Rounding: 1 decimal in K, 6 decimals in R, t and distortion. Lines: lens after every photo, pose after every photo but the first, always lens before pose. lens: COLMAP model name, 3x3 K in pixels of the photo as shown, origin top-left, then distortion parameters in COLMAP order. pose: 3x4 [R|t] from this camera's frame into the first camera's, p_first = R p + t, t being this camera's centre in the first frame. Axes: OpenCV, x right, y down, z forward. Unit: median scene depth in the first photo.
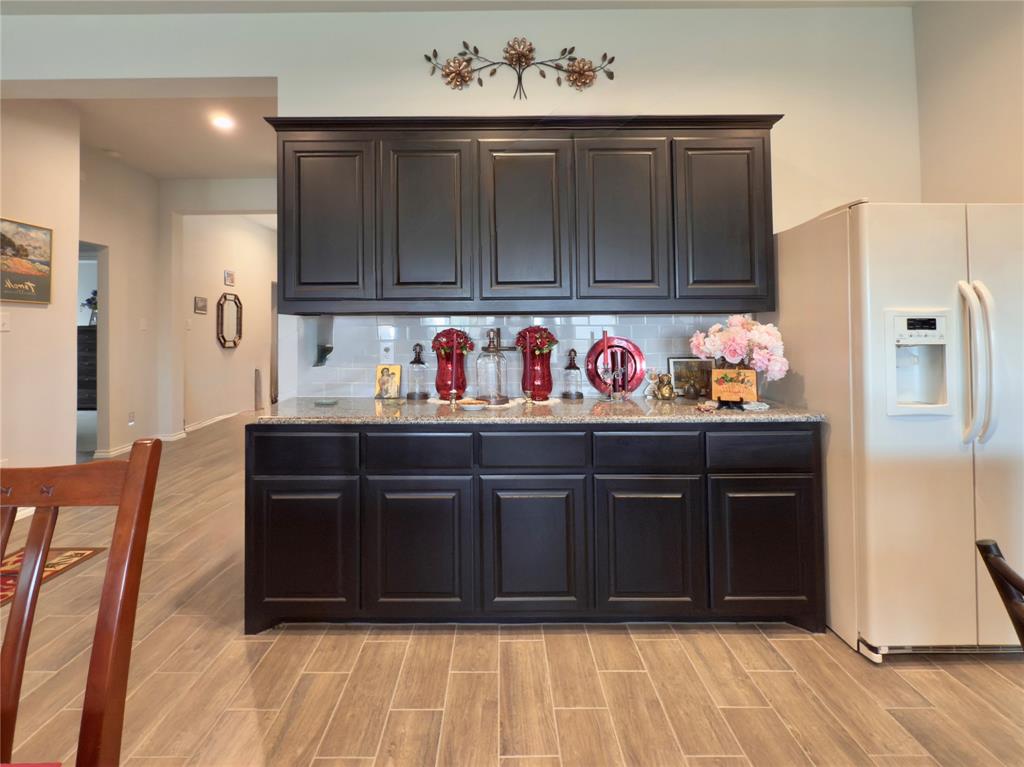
lens RADIAL K [[469.9, 0, 507.6], [0, 469.9, 329.2], [0, 0, 1]] dist [-0.002473, -0.000100]
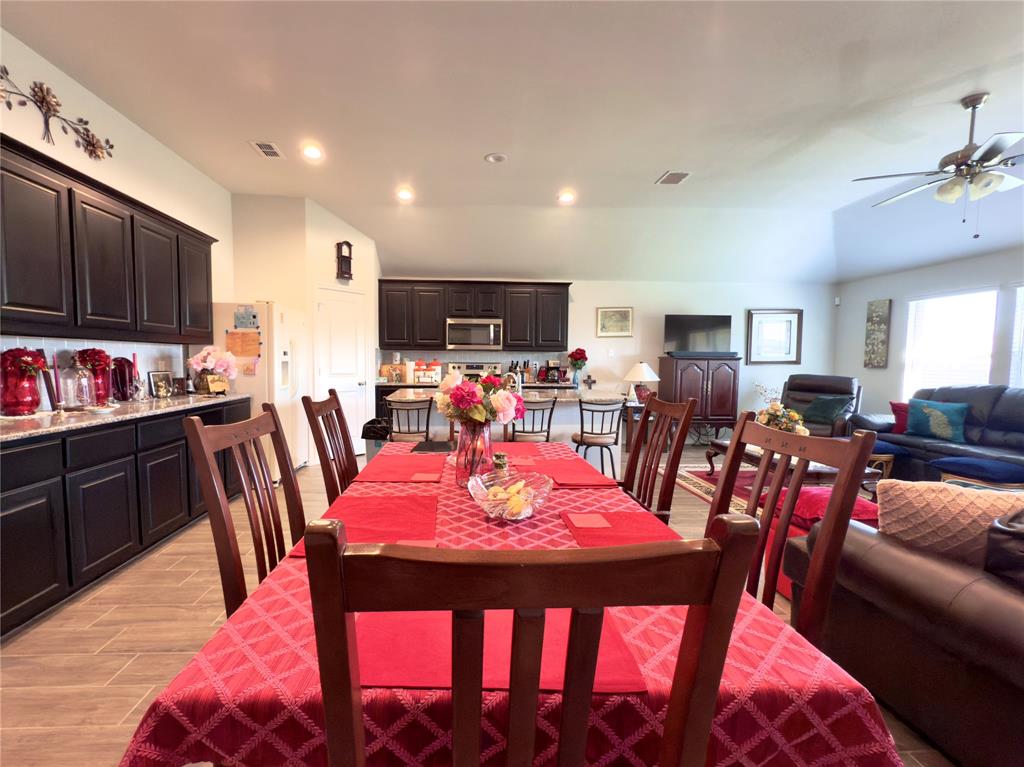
lens RADIAL K [[430.3, 0, 480.7], [0, 430.3, 384.9], [0, 0, 1]] dist [-0.020318, -0.000668]
pose [[-0.049471, -0.052752, 0.997381, -1.079610], [-0.018767, 0.998477, 0.051879, 0.013064], [-0.998599, -0.016151, -0.050386, 0.018036]]
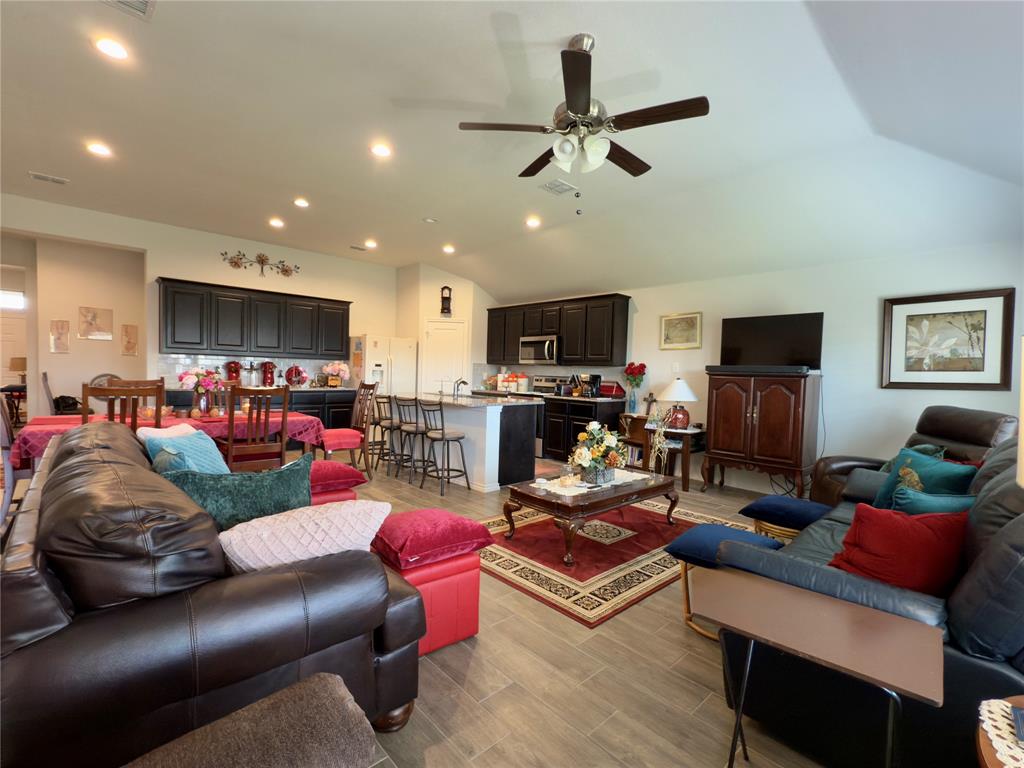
lens RADIAL K [[469.9, 0, 516.2], [0, 469.9, 374.1], [0, 0, 1]] dist [-0.002473, -0.000100]
pose [[0.728714, 0.022984, 0.684432, -0.769148], [-0.040363, 0.999141, 0.009422, -0.016676], [-0.683628, -0.034491, 0.729016, -2.052800]]
